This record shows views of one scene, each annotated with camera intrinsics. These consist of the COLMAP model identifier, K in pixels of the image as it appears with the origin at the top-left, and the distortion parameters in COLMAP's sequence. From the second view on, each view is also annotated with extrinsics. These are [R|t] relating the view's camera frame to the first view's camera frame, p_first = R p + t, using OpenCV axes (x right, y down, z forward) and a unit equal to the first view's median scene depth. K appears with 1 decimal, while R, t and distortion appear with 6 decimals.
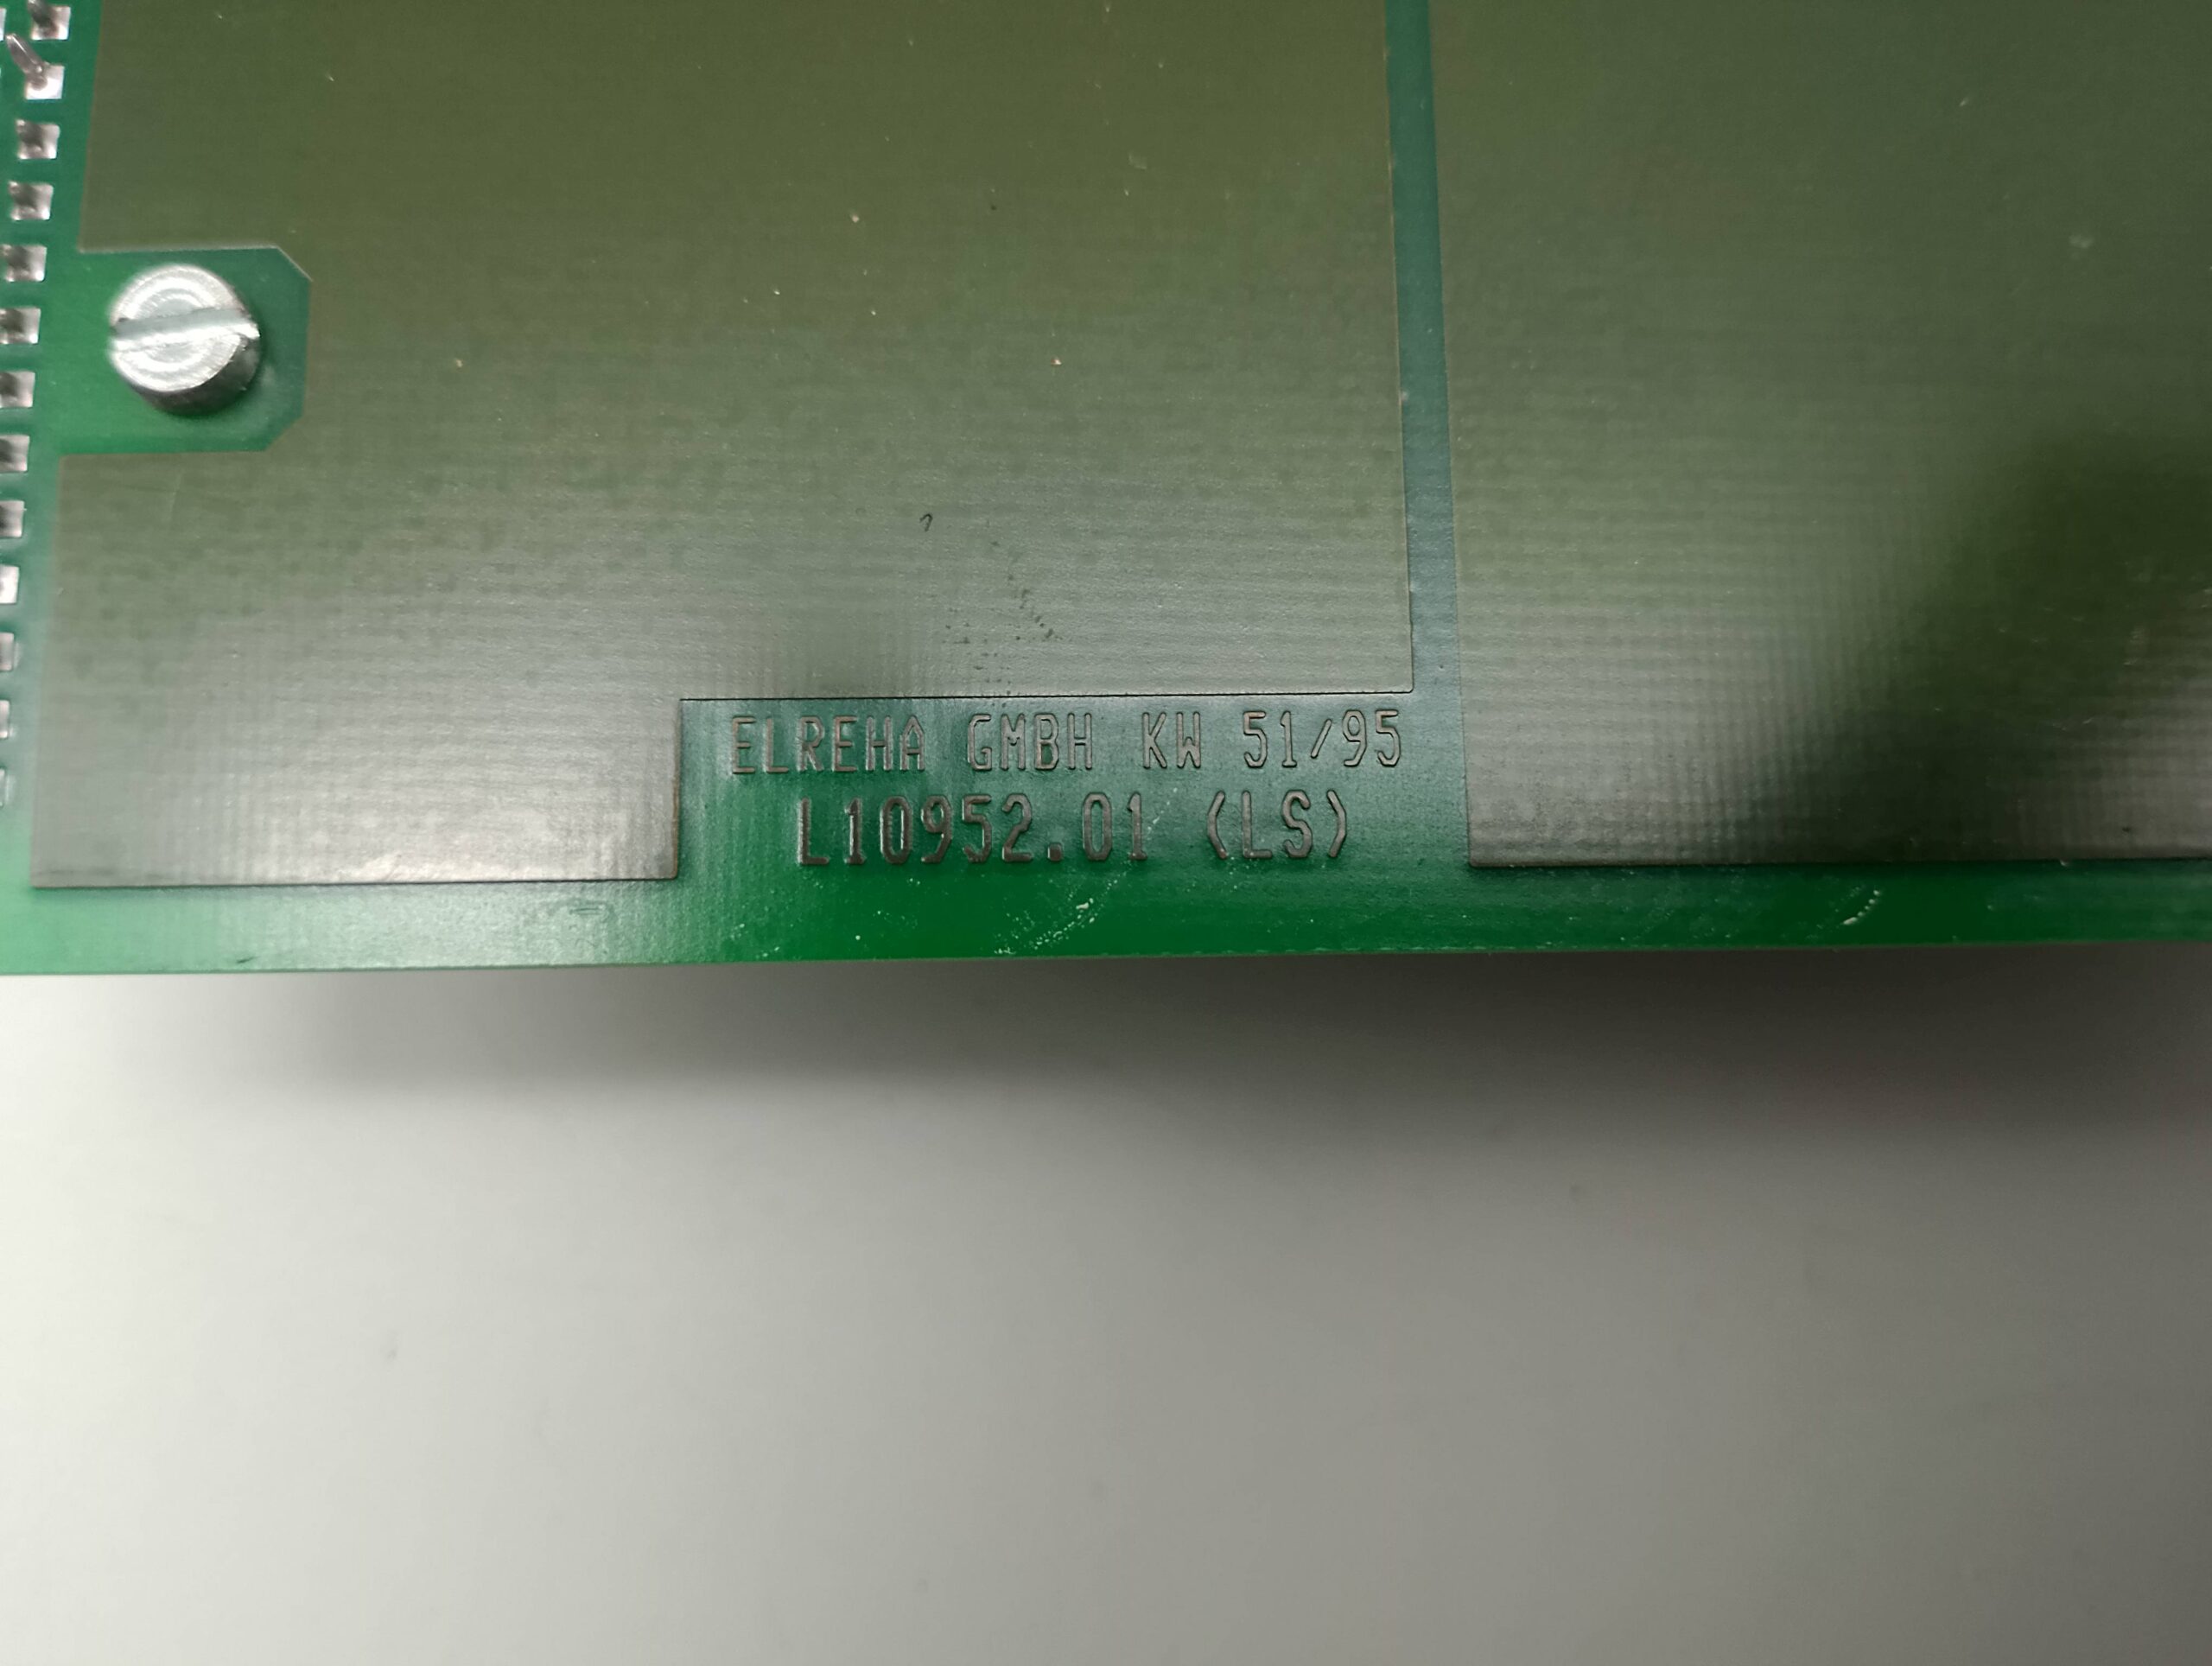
lens RADIAL K [[2503.0, 0, 1094.1], [0, 2503.0, 830.0], [0, 0, 1]] dist [0.196796, -0.967405]
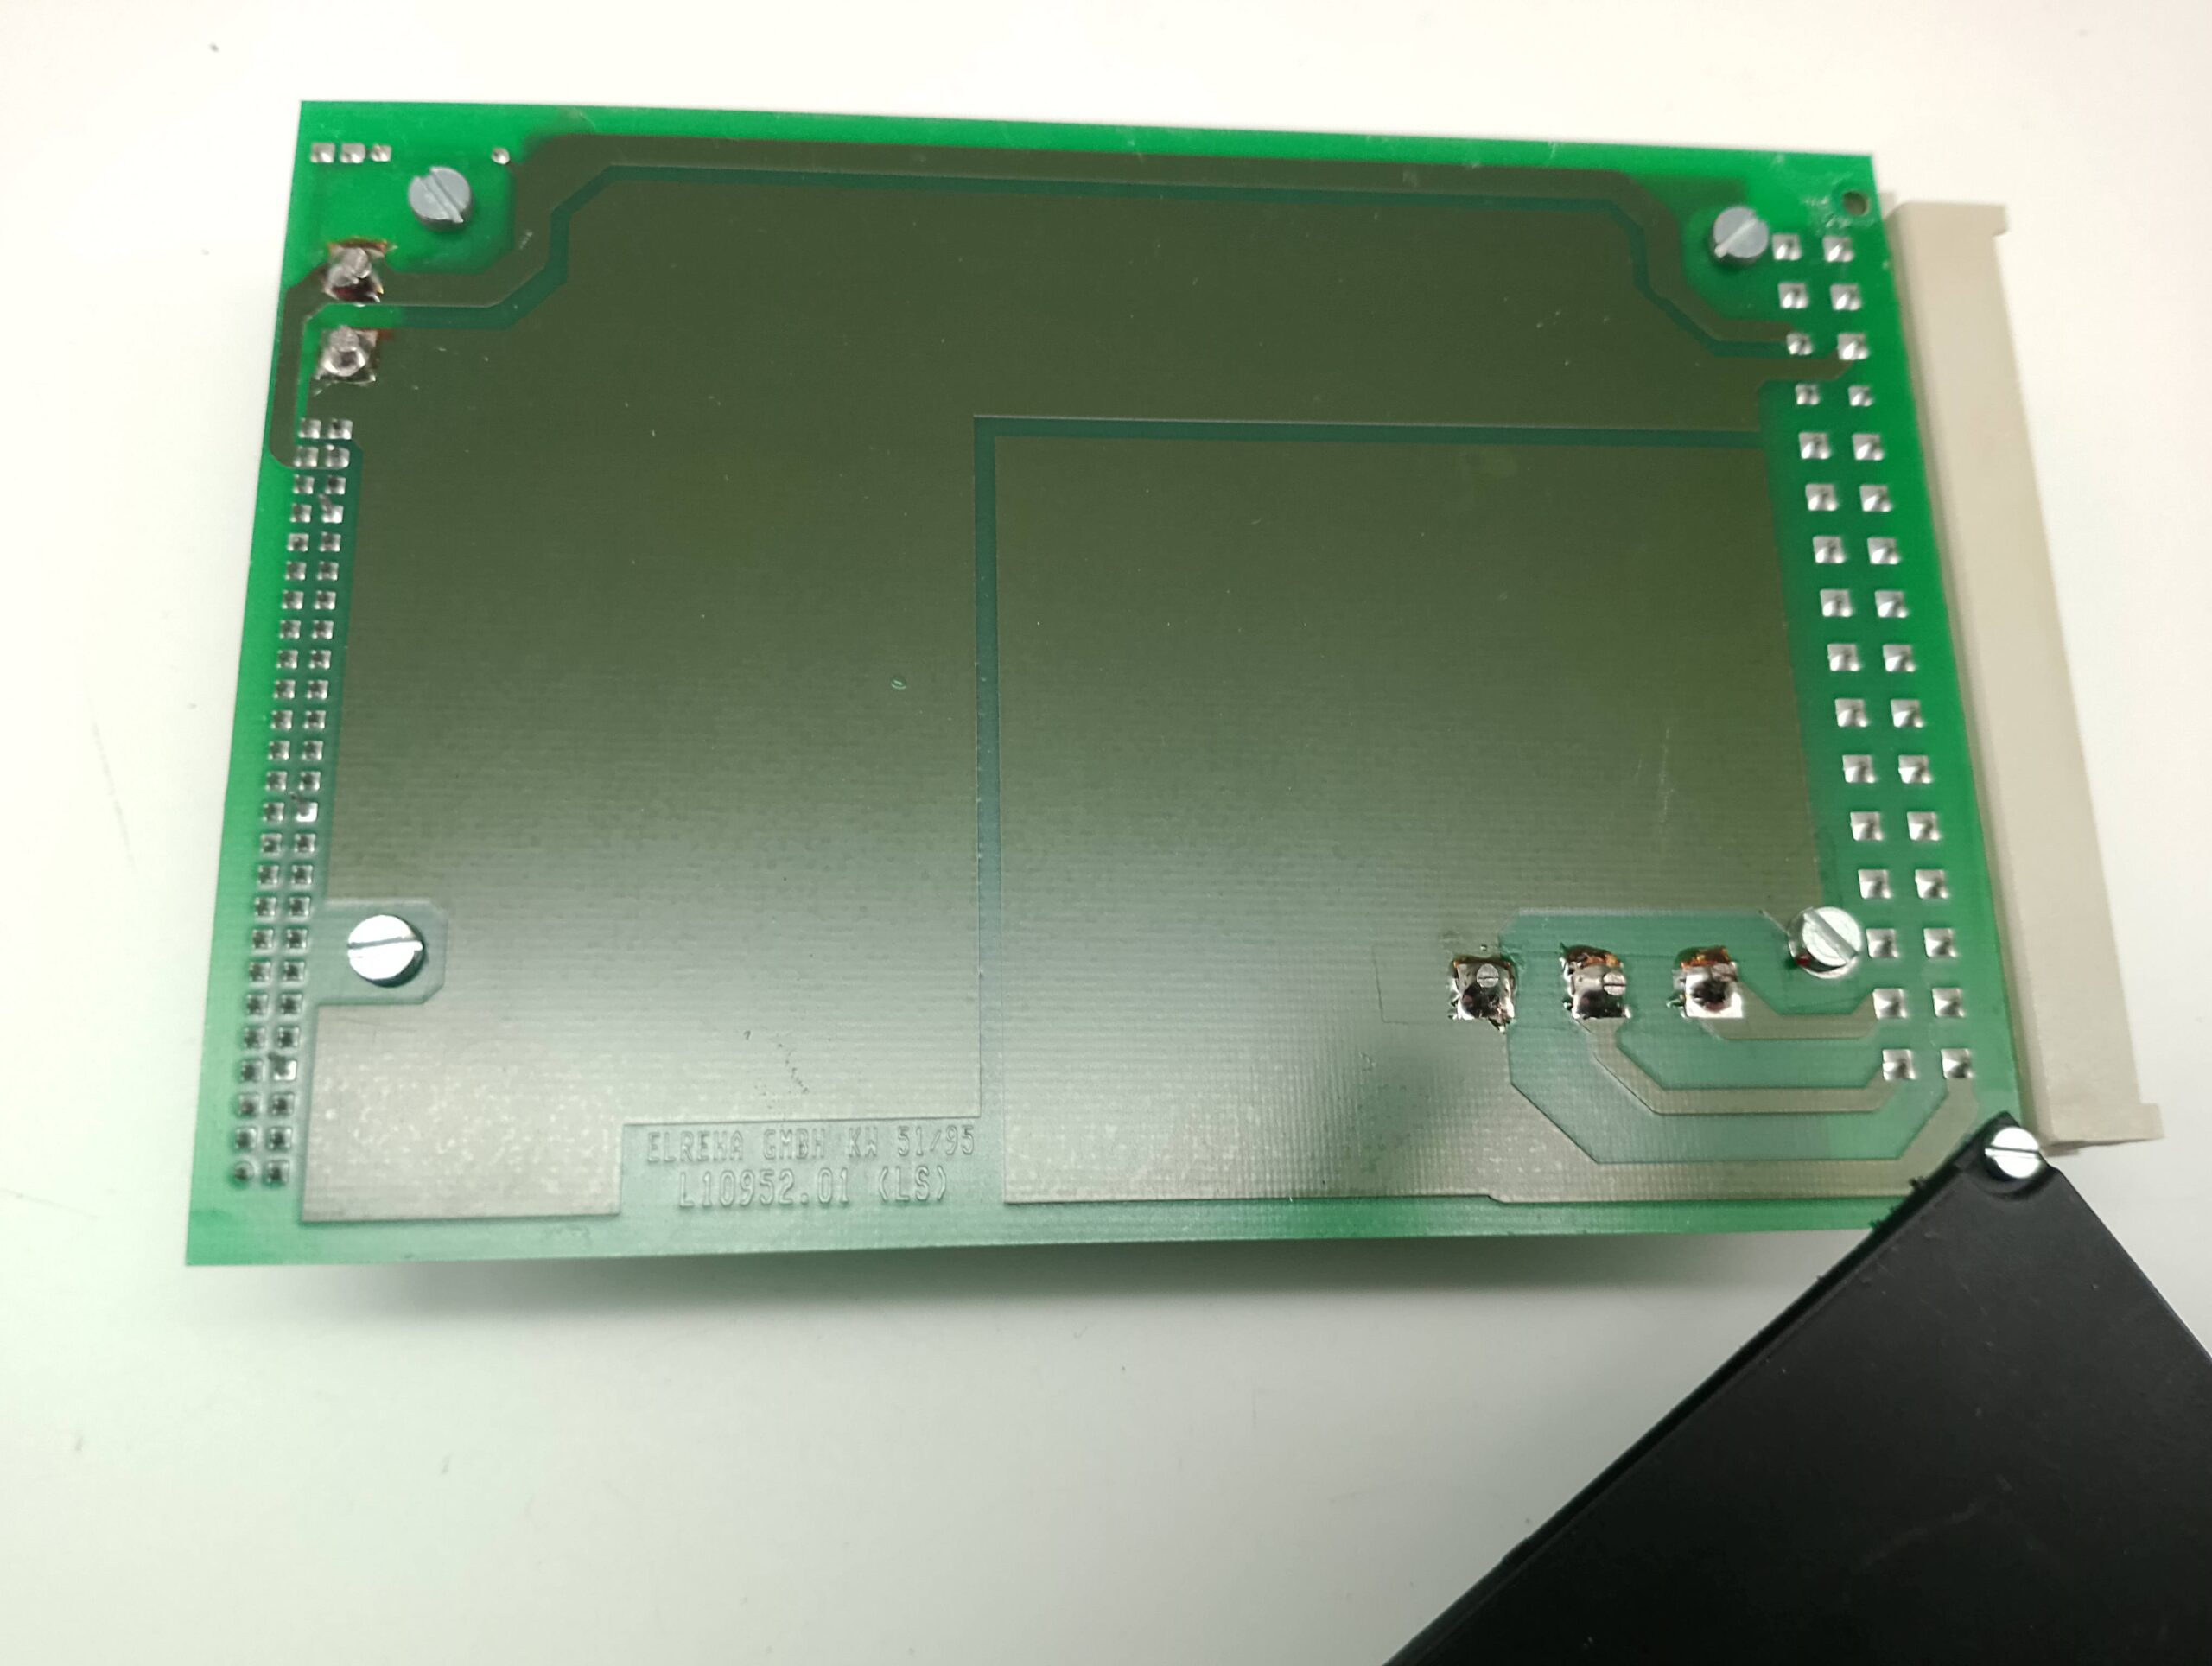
lens RADIAL K [[2503.0, 0, 1094.1], [0, 2503.0, 830.0], [0, 0, 1]] dist [0.196796, -0.967405]
pose [[0.984246, 0.033200, 0.173660, -0.148648], [-0.033554, 0.999437, -0.000901, -0.295225], [-0.173592, -0.004940, 0.984805, -1.057214]]
